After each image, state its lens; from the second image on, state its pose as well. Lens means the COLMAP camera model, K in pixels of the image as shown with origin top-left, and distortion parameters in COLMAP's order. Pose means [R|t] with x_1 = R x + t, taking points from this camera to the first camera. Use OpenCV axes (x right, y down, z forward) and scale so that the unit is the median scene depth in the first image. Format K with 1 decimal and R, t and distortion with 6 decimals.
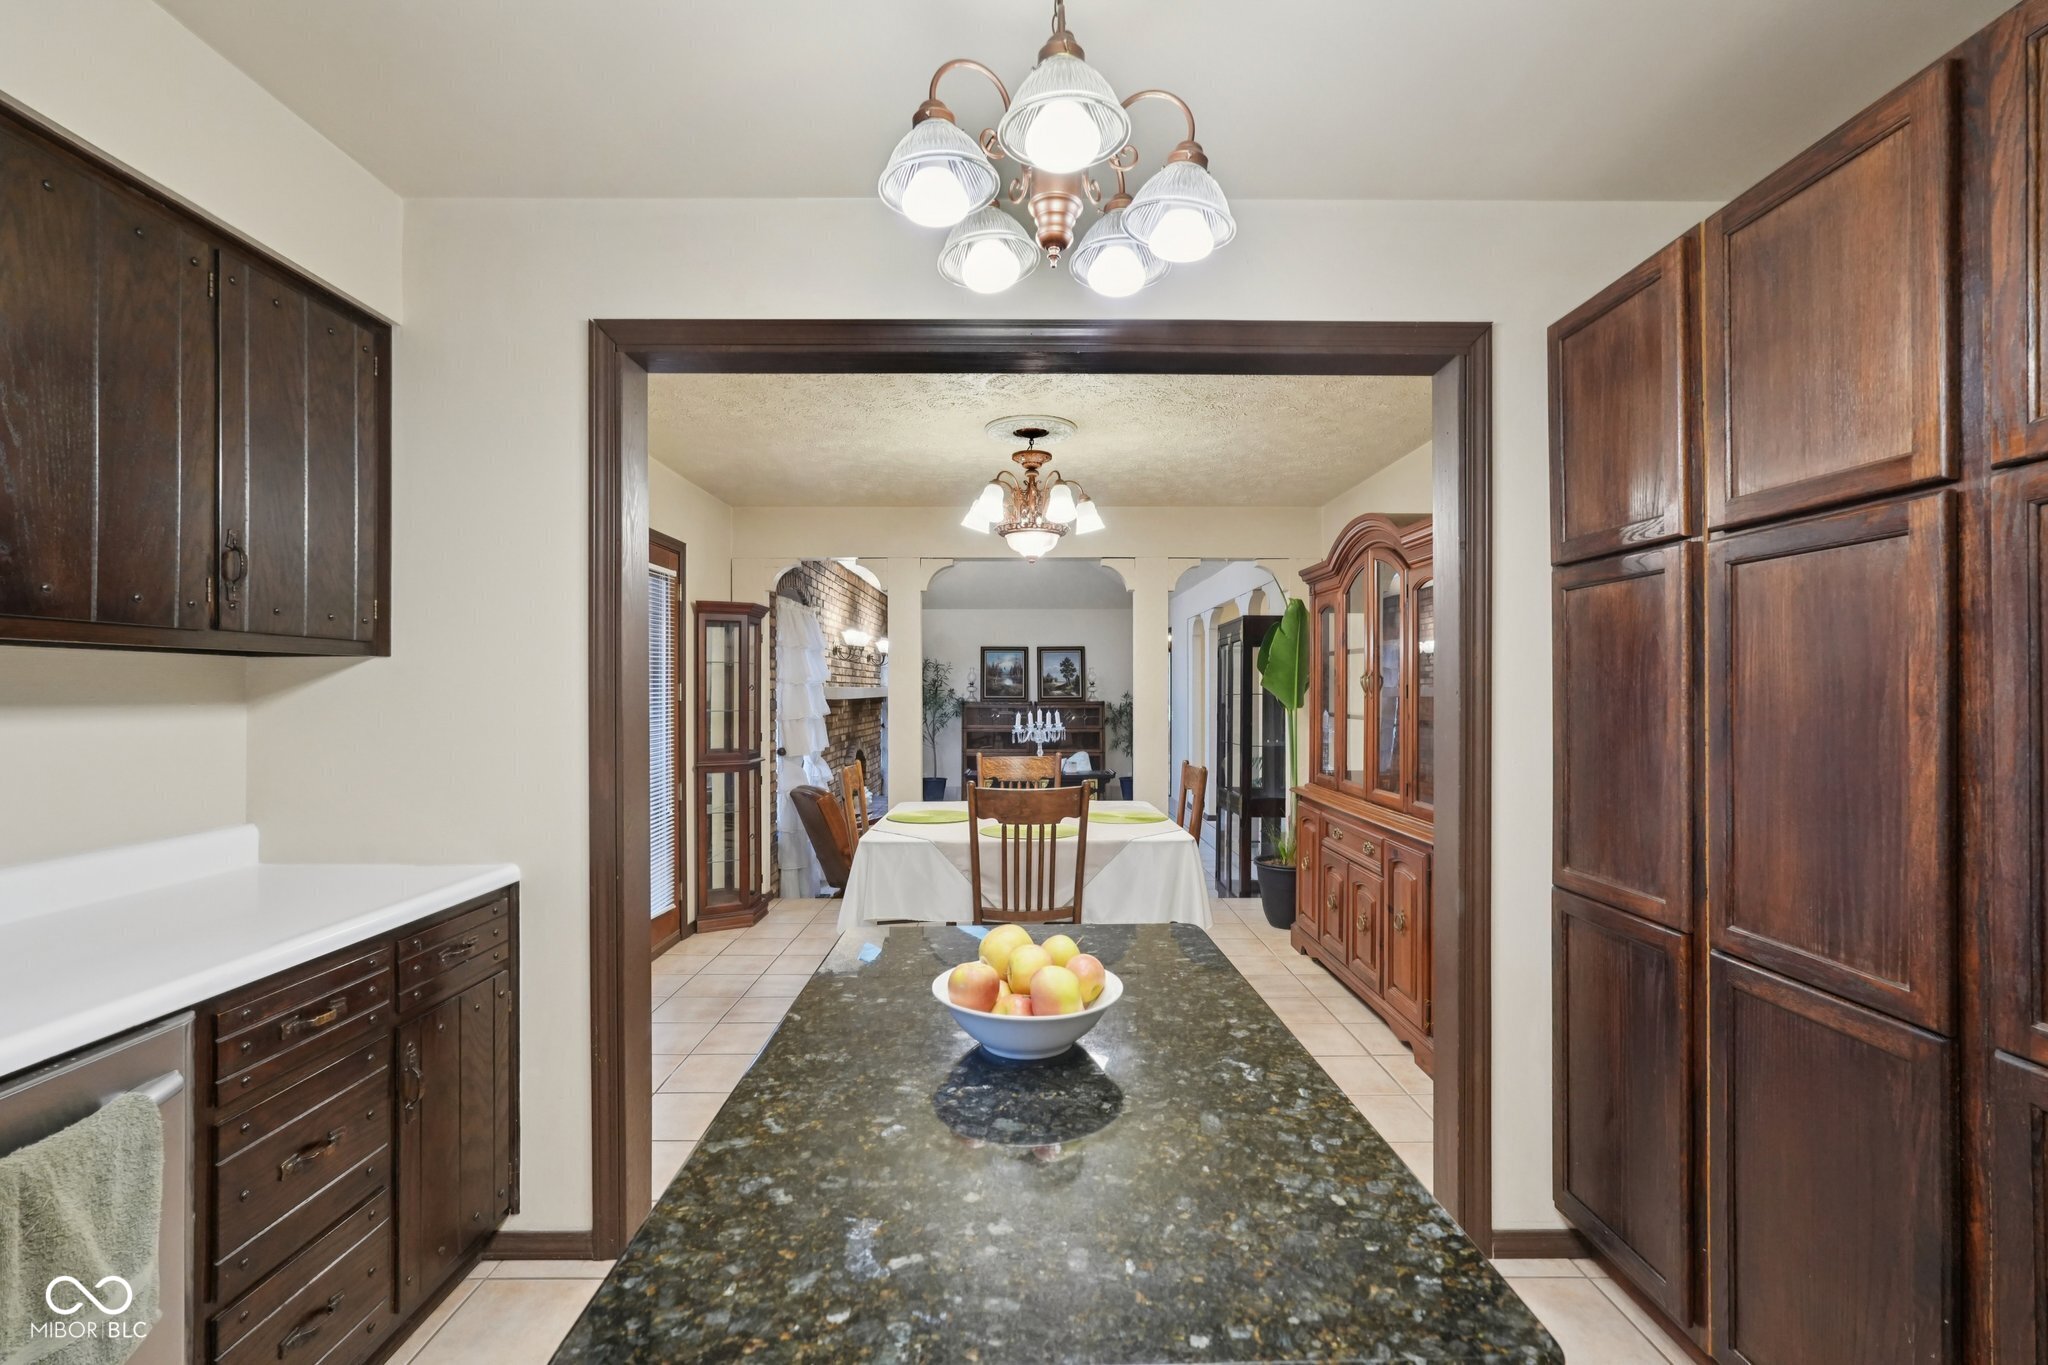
lens RADIAL K [[894.7, 0, 1020.5], [0, 894.7, 691.3], [0, 0, 1]] dist [-0.027989, 0.015926]
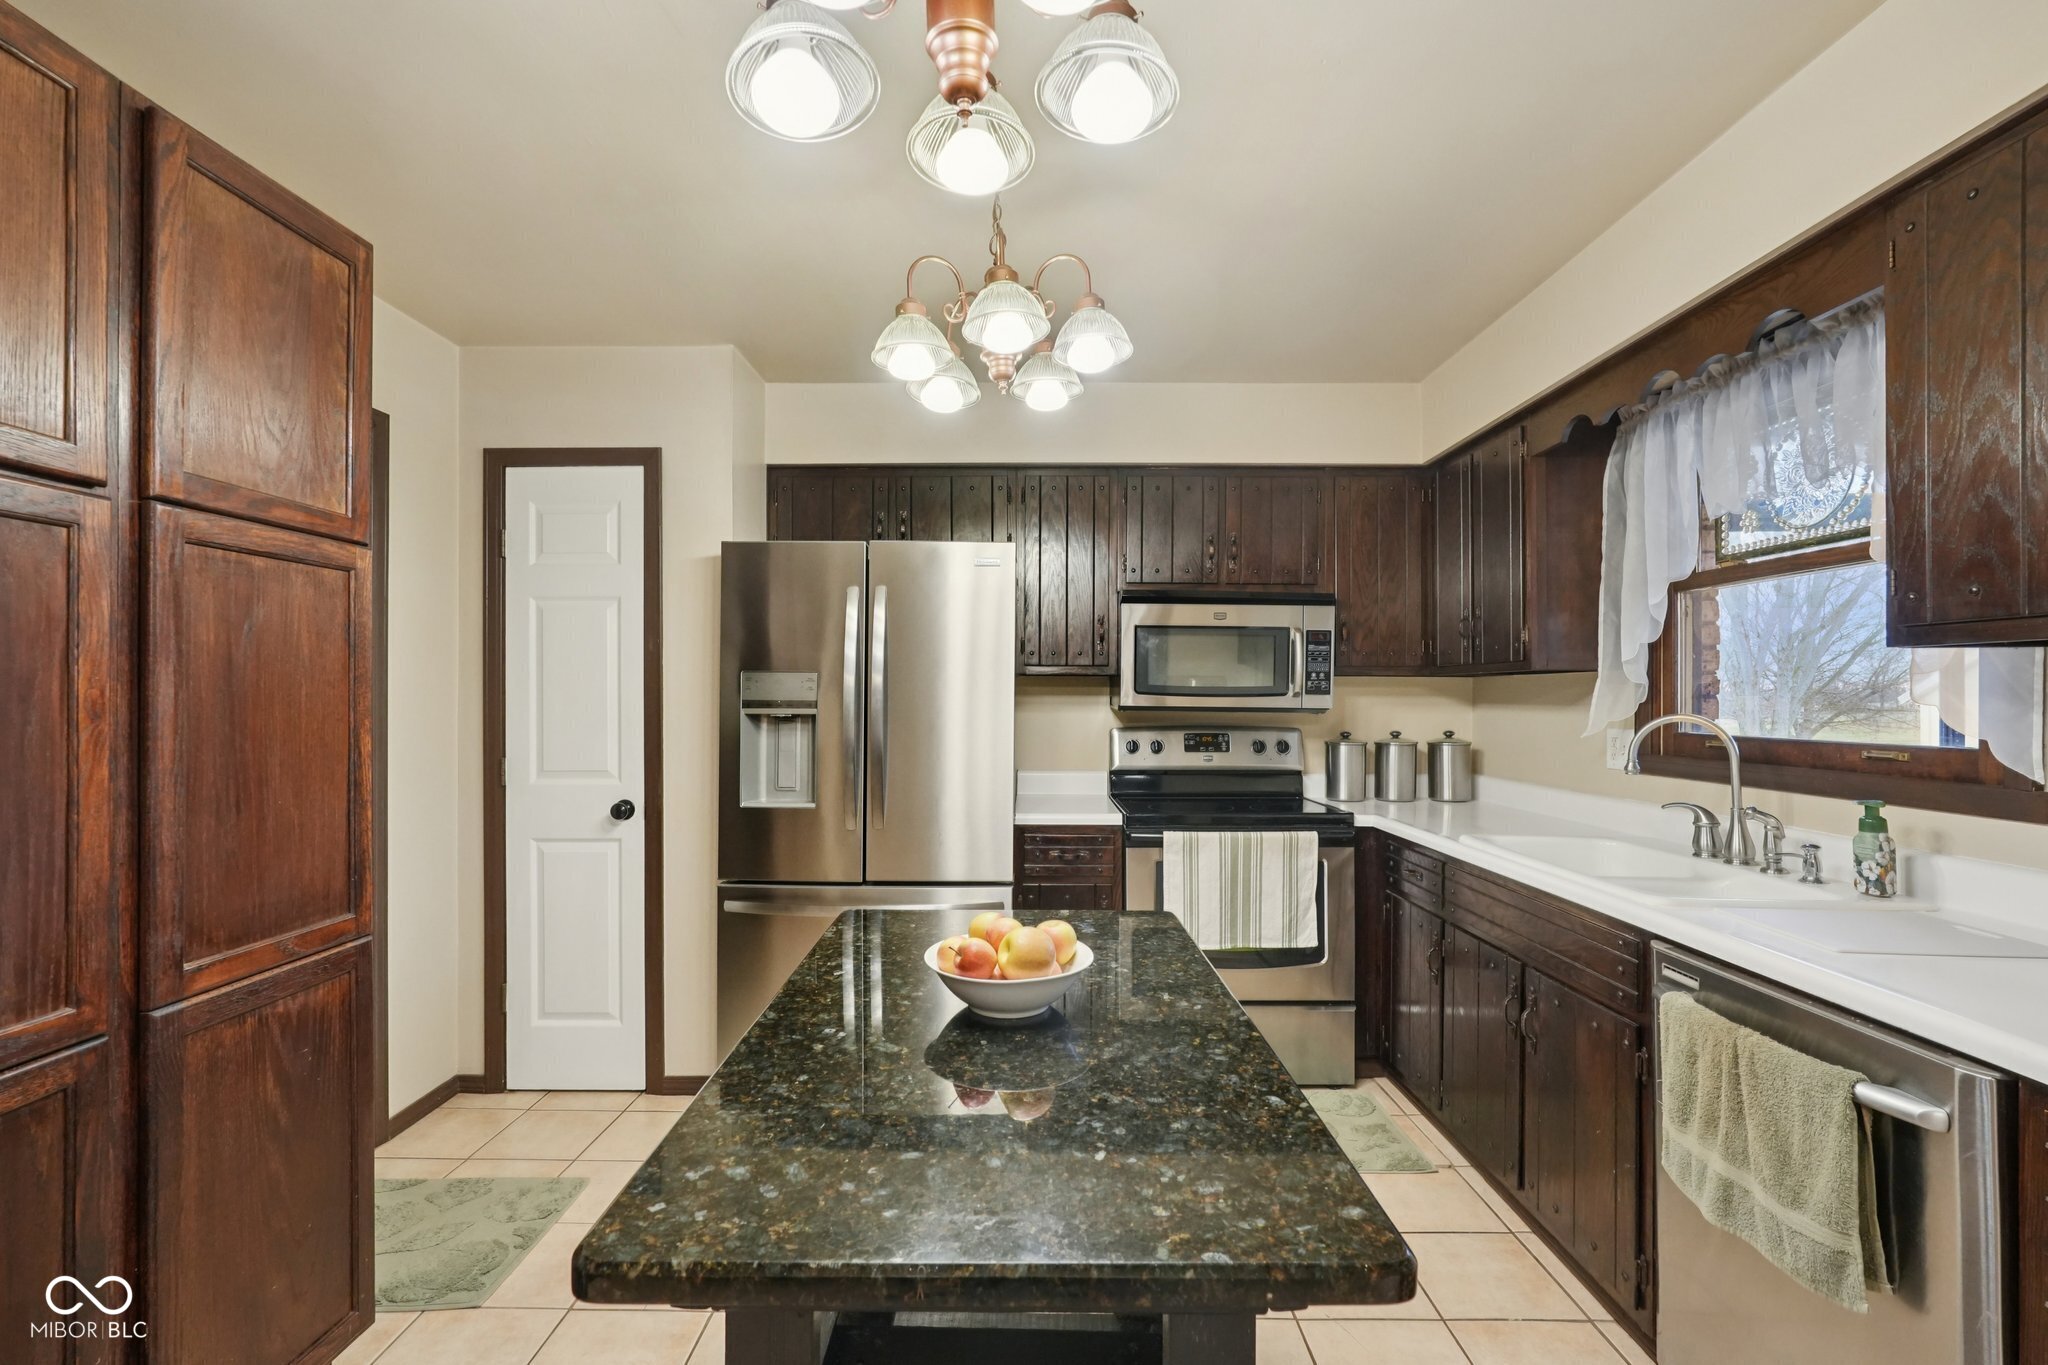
lens RADIAL K [[900.4, 0, 1018.4], [0, 900.4, 693.7], [0, 0, 1]] dist [-0.014318, 0.000196]
pose [[-0.999934, 0.001501, 0.011378, -0.009359], [0.001480, 0.999997, -0.001897, 0.001500], [-0.011381, -0.001880, -0.999933, 1.120466]]
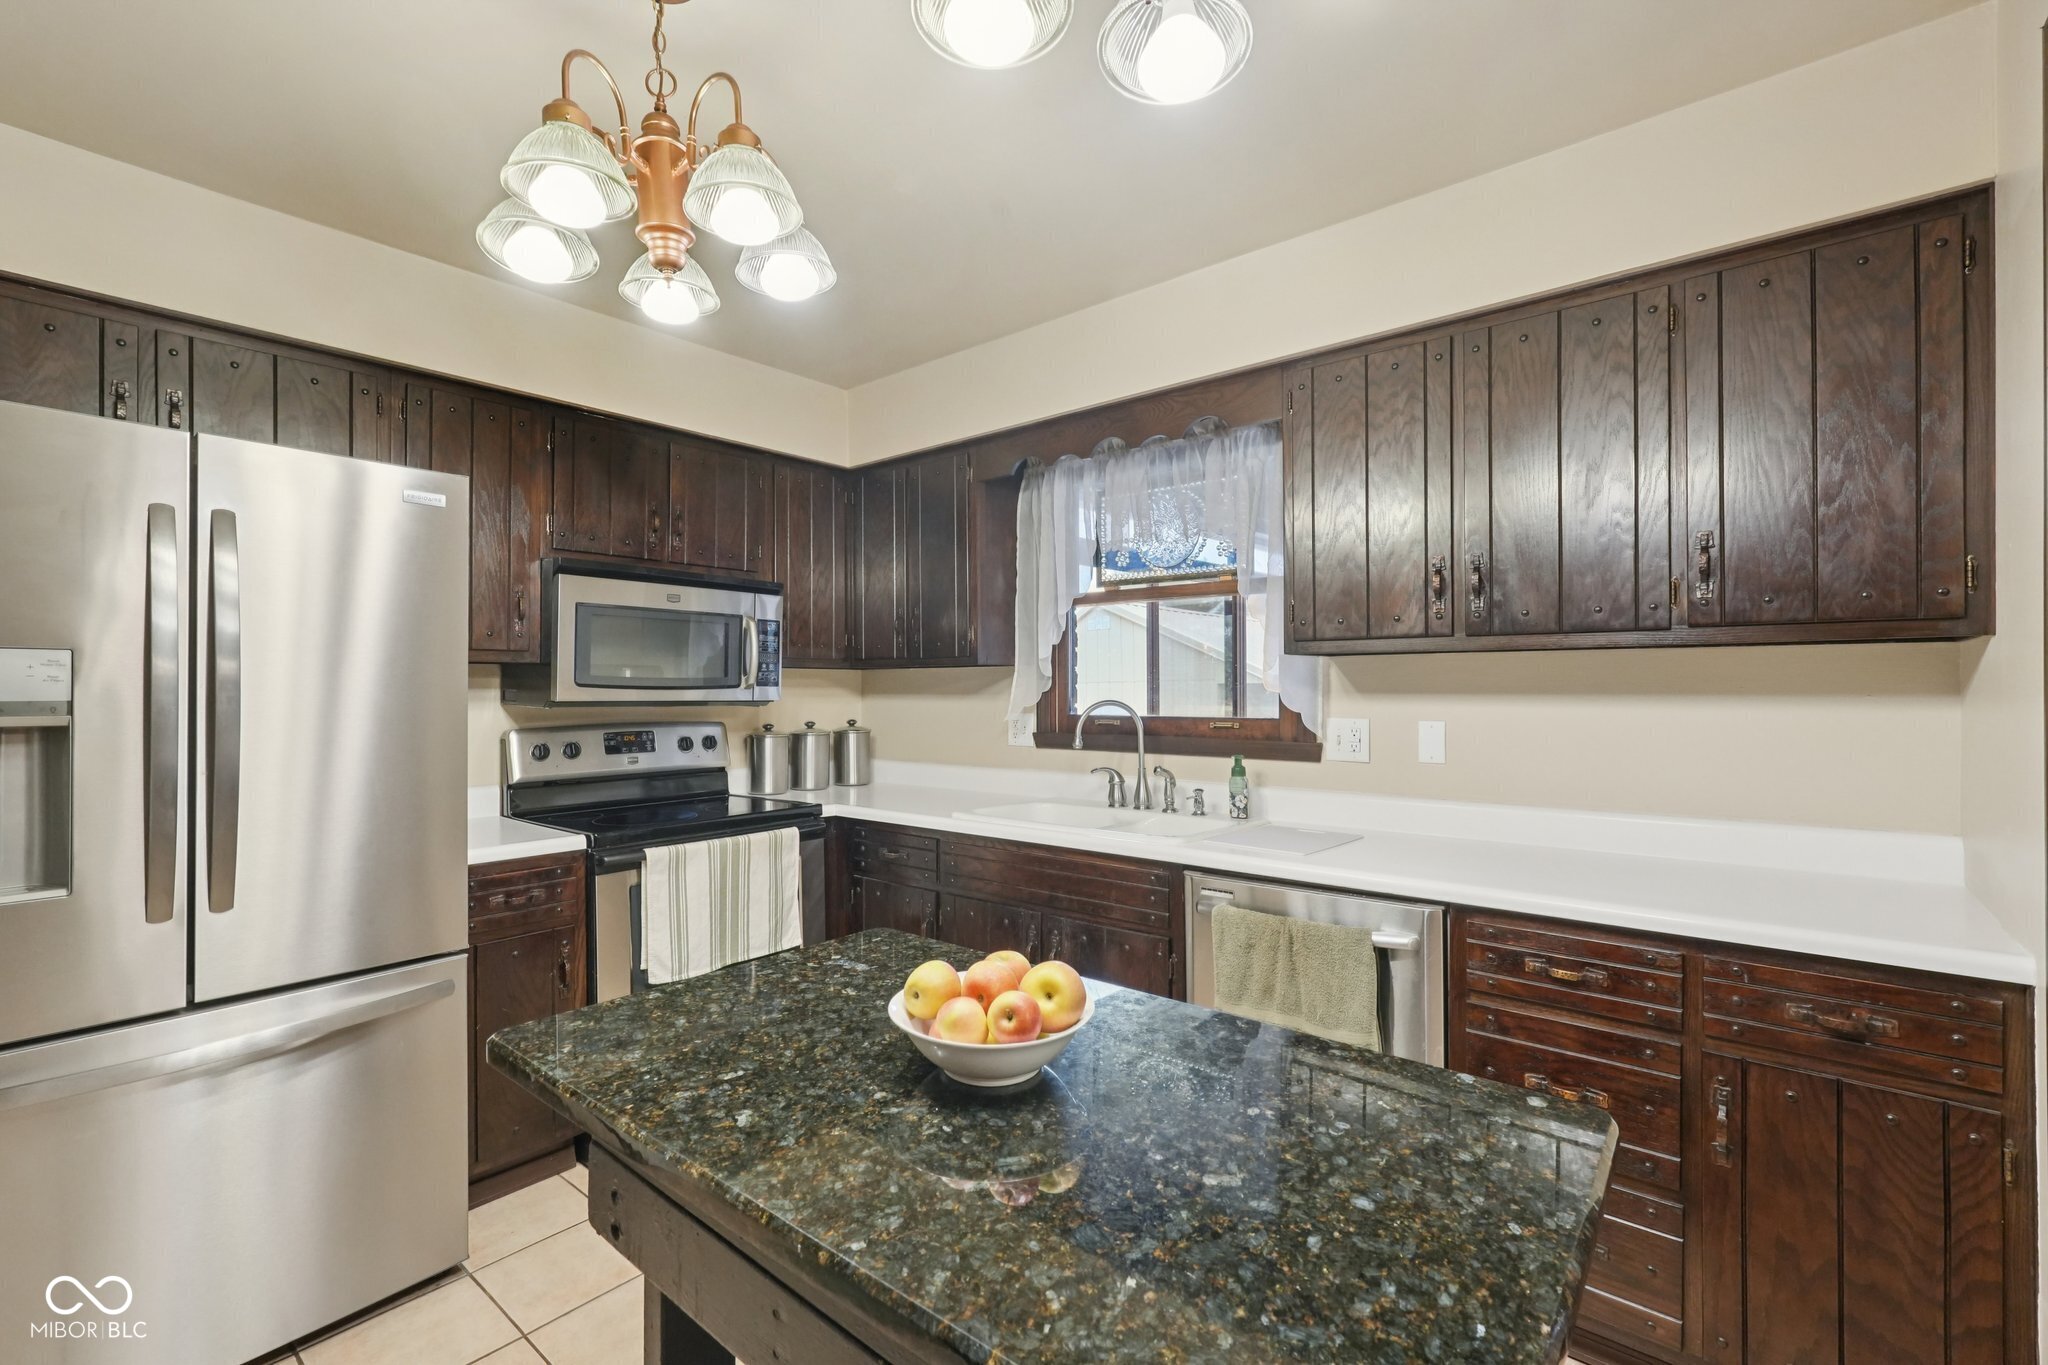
lens RADIAL K [[893.8, 0, 1024.0], [0, 893.8, 682.5], [0, 0, 1]] dist [-0.004931, 0.000637]
pose [[-0.642074, 0.002352, -0.766639, 0.365869], [0.005051, 0.999987, -0.001162, -0.001876], [0.766626, -0.004618, -0.642078, 0.851249]]
